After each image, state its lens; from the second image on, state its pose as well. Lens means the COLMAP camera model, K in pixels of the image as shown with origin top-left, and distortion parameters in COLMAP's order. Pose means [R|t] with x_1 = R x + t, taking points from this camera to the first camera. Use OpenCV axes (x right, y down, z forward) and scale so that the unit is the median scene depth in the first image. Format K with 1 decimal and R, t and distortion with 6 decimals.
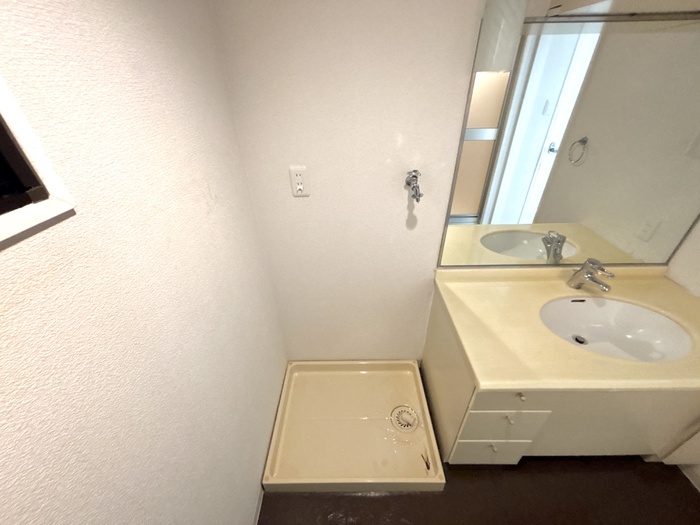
lens RADIAL K [[281.7, 0, 349.5], [0, 281.7, 264.3], [0, 0, 1]] dist [-0.000421, -0.000128]
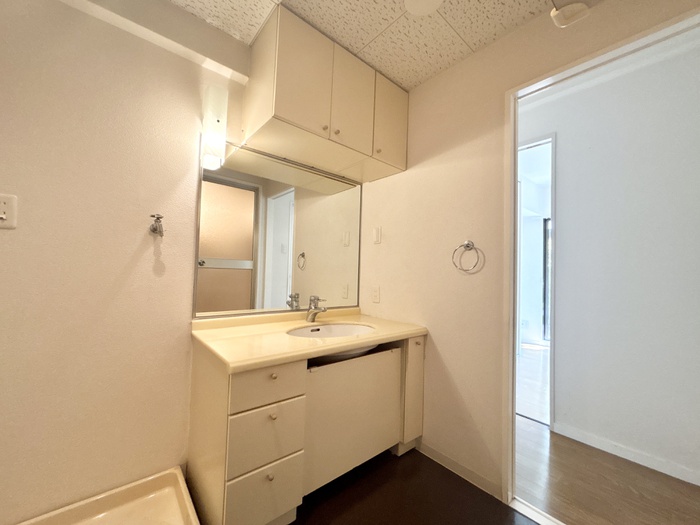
lens RADIAL K [[281.7, 0, 353.7], [0, 281.7, 261.8], [0, 0, 1]] dist [-0.000421, -0.000128]
pose [[0.754982, 0.070135, 0.651984, 0.073538], [0.324369, 0.824160, -0.464268, 0.497830], [-0.569901, 0.561997, 0.599477, -0.050153]]
